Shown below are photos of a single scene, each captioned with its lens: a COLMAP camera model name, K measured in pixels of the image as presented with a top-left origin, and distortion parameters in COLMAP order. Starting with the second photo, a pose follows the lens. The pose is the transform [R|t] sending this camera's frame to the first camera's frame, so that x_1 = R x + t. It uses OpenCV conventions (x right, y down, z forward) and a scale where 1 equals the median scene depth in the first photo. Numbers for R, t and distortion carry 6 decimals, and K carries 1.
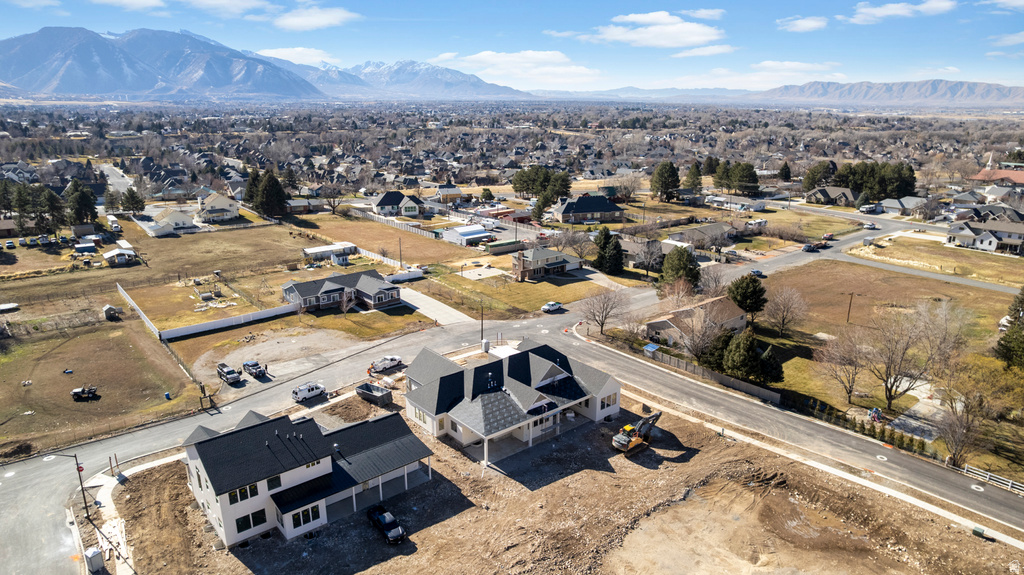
lens RADIAL K [[654.8, 0, 513.8], [0, 654.8, 287.5], [0, 0, 1]] dist [-0.078810, 0.071563]
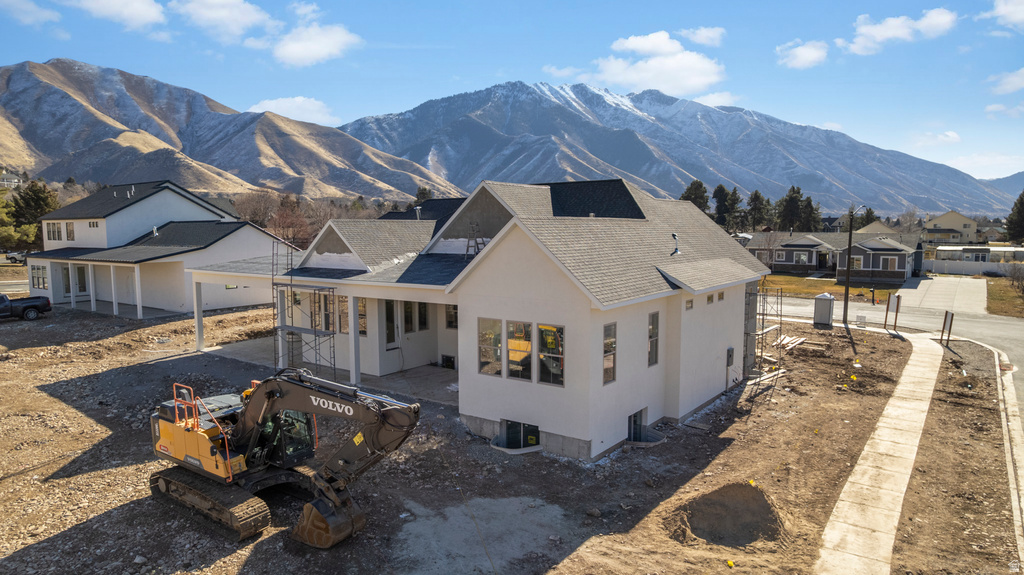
lens RADIAL K [[654.8, 0, 515.4], [0, 654.8, 293.7], [0, 0, 1]] dist [-0.078810, 0.071563]
pose [[0.241519, 0.097153, -0.965521, 0.351252], [-0.267803, 0.963009, 0.029911, 0.150877], [0.932711, 0.251345, 0.258603, 0.939775]]
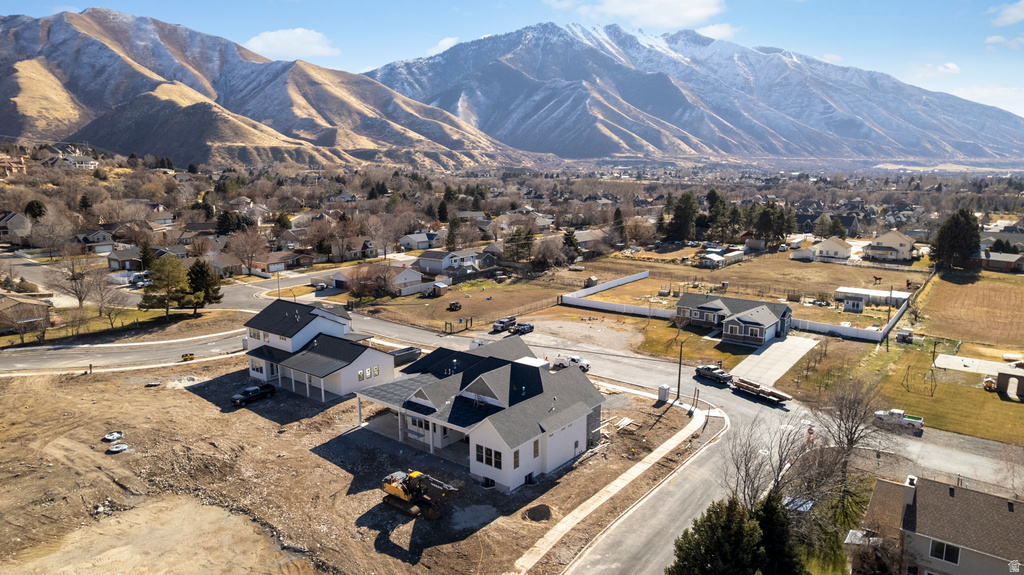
lens RADIAL K [[654.8, 0, 517.3], [0, 654.8, 295.6], [0, 0, 1]] dist [-0.078810, 0.071563]
pose [[0.199041, 0.184603, -0.962447, 0.775275], [-0.271894, 0.953945, 0.126743, -0.080158], [0.941518, 0.236456, 0.240067, 0.826552]]
